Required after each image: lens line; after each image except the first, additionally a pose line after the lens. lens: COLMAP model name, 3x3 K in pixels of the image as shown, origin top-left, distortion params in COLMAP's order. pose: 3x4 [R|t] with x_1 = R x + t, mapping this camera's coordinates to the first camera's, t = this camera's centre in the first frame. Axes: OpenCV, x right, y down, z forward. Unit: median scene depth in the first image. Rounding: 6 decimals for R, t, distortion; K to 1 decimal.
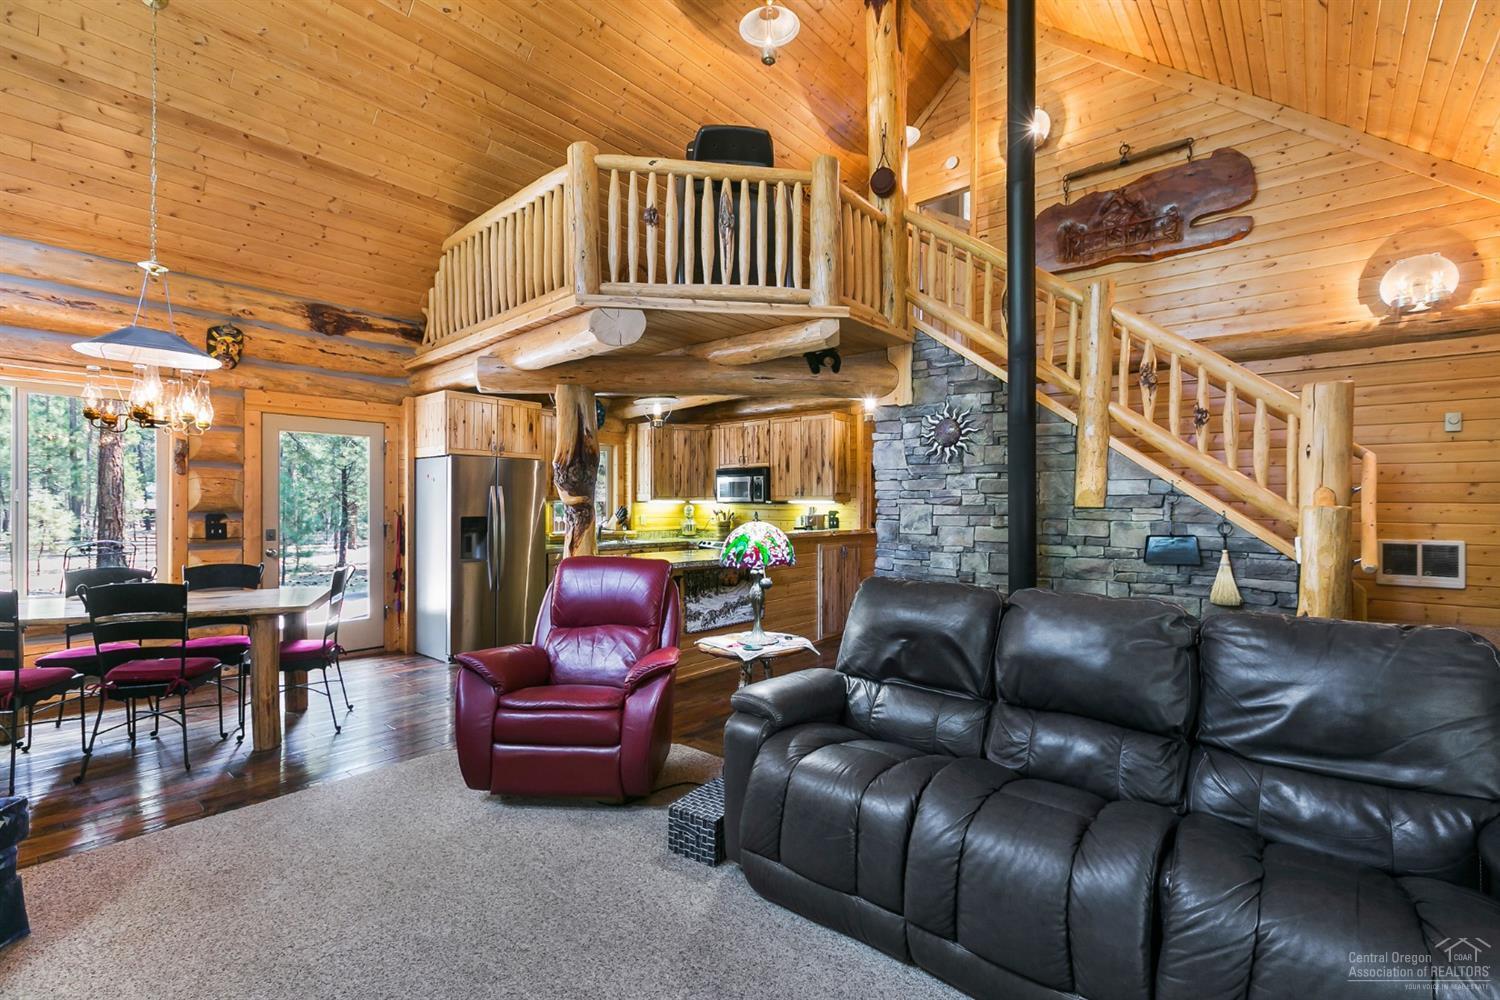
lens RADIAL K [[677.1, 0, 748.7], [0, 677.1, 506.0], [0, 0, 1]] dist [0.002527, 0.000754]
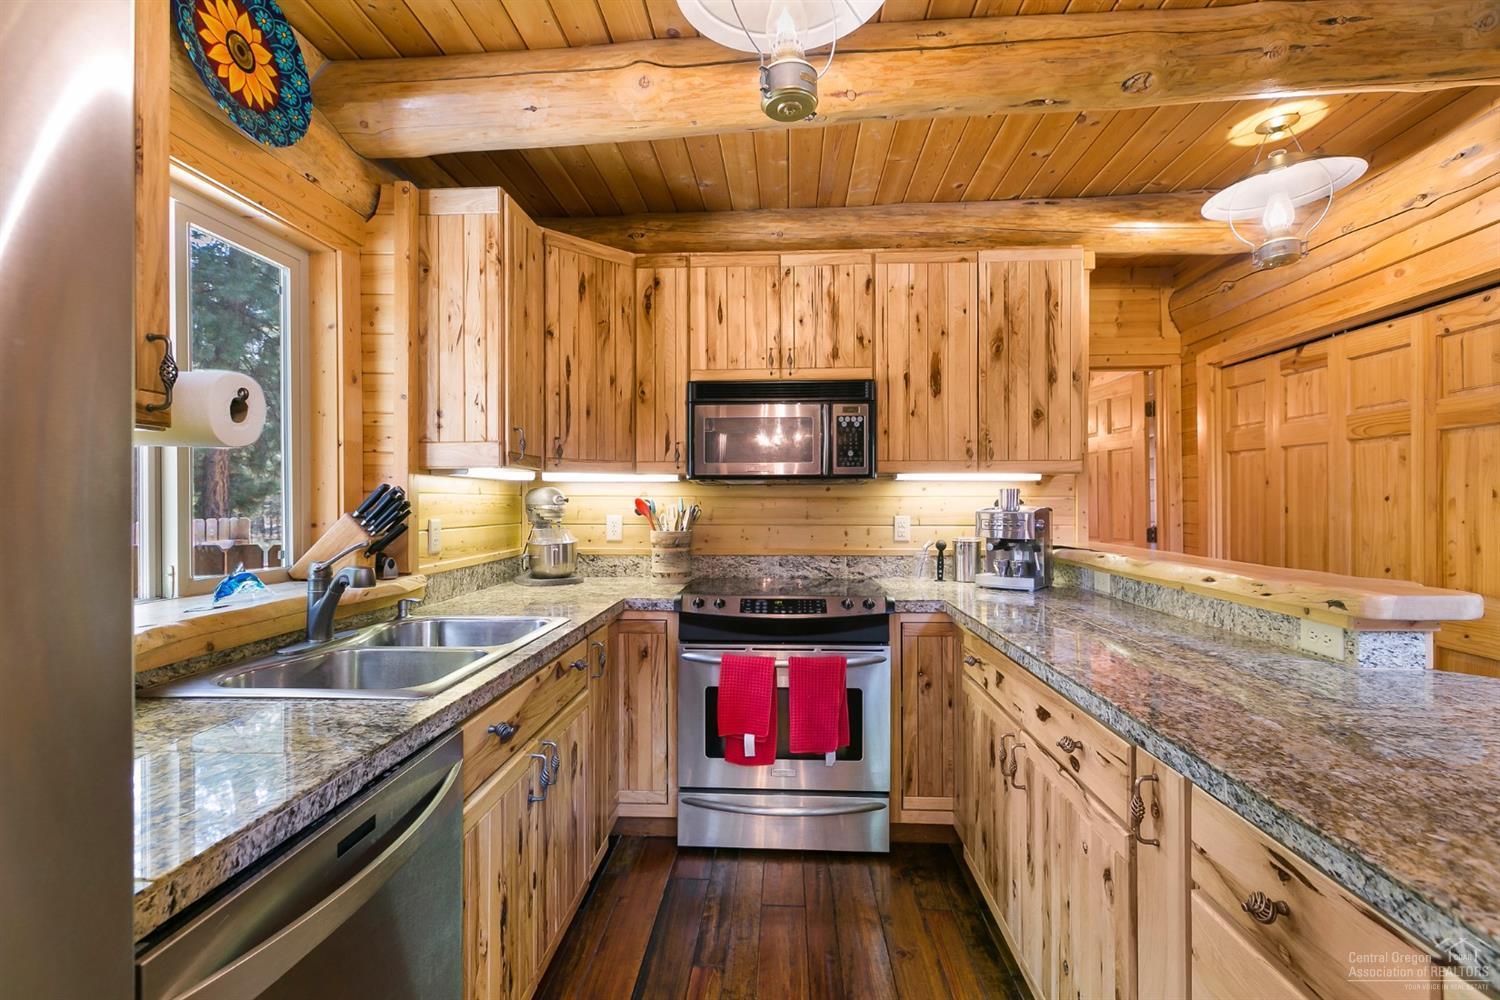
lens RADIAL K [[677.1, 0, 752.0], [0, 677.1, 498.9], [0, 0, 1]] dist [0.002527, 0.000754]
pose [[0.791583, -0.001725, 0.611059, -0.233378], [0.005095, 0.999980, -0.003778, 0.007066], [-0.611041, 0.006104, 0.791576, 0.710750]]
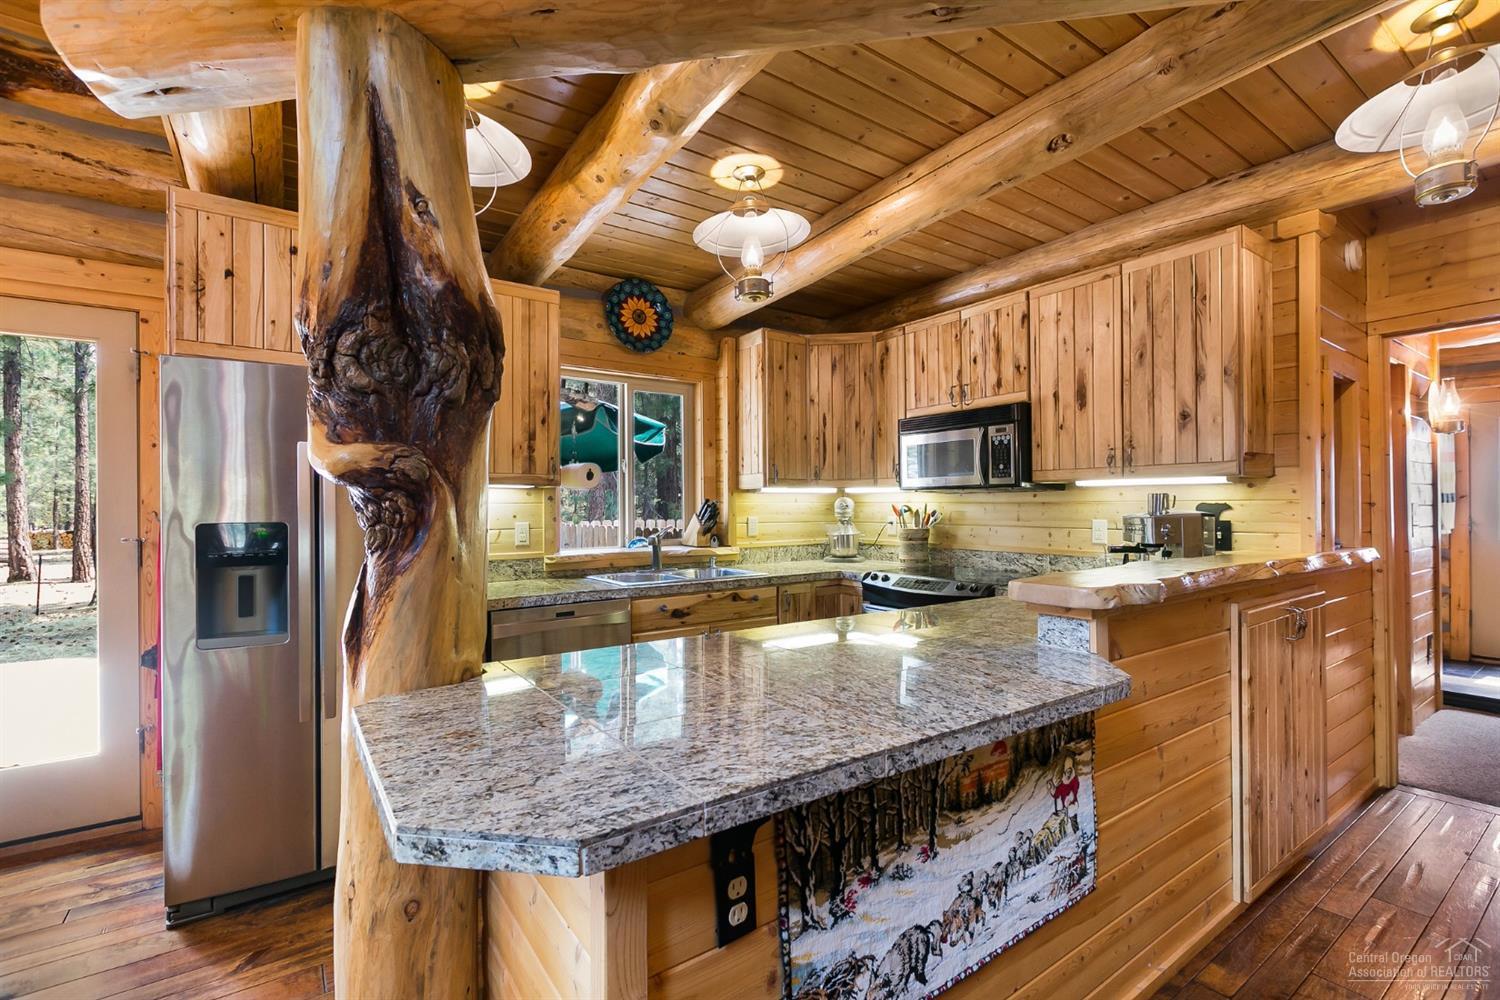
lens RADIAL K [[677.1, 0, 745.6], [0, 677.1, 501.9], [0, 0, 1]] dist [0.002527, 0.000754]
pose [[0.968009, -0.010411, -0.250698, -0.033533], [0.008266, 0.999920, -0.009608, 0.007141], [0.250778, 0.007228, 0.968018, 0.516896]]
